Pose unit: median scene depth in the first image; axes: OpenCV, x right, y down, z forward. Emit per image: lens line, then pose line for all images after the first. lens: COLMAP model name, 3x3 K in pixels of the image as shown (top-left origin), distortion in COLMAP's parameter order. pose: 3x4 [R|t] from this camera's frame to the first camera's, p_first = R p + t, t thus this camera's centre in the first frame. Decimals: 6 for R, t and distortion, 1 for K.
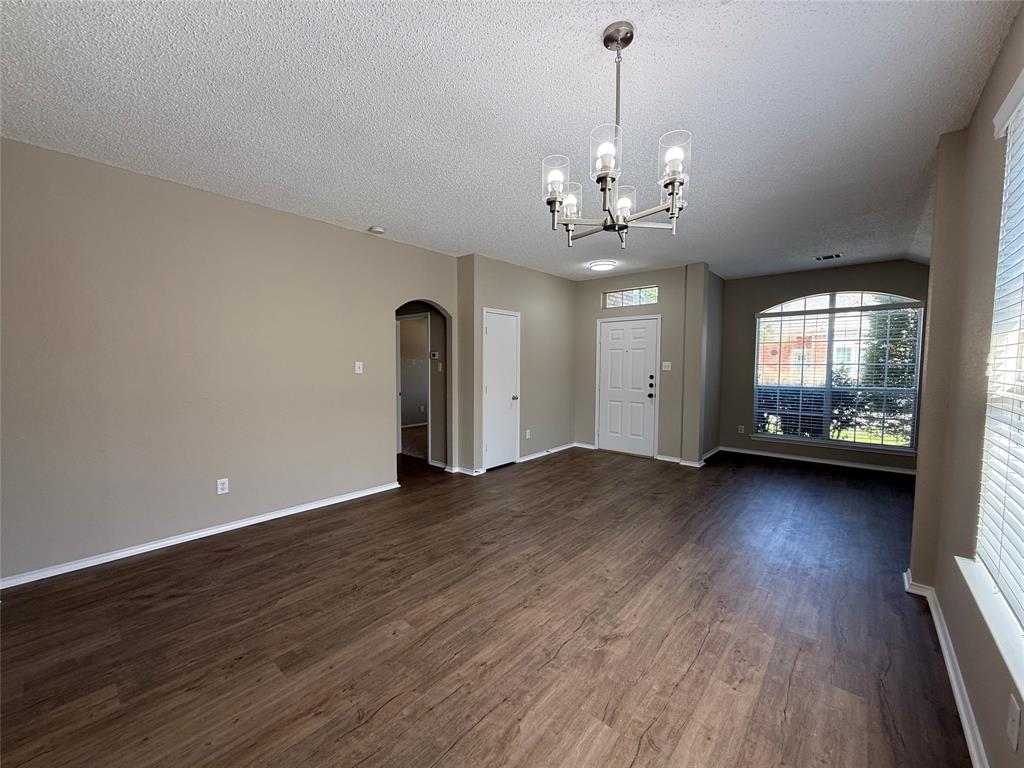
lens RADIAL K [[408.2, 0, 508.9], [0, 408.2, 389.5], [0, 0, 1]] dist [-0.000088, 0.000542]
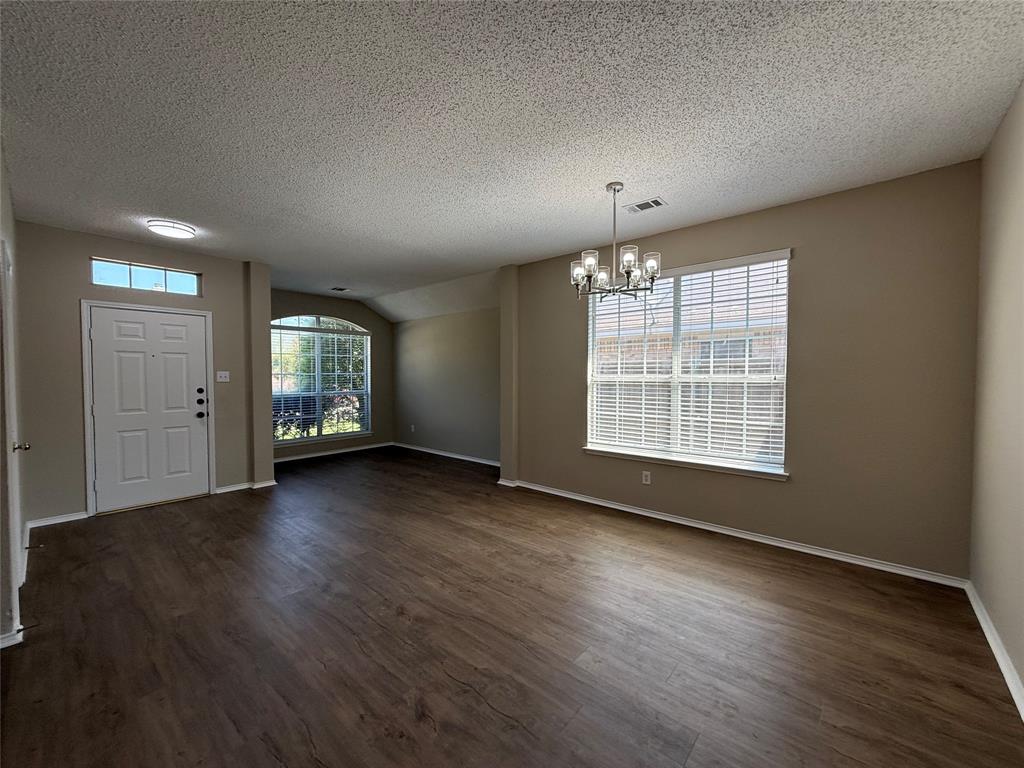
lens RADIAL K [[408.2, 0, 512.9], [0, 408.2, 385.4], [0, 0, 1]] dist [-0.000088, 0.000542]
pose [[0.001698, -0.032264, 0.999478, -0.825734], [0.067138, 0.997228, 0.032077, -0.050807], [-0.997742, 0.067048, 0.003860, 0.798475]]
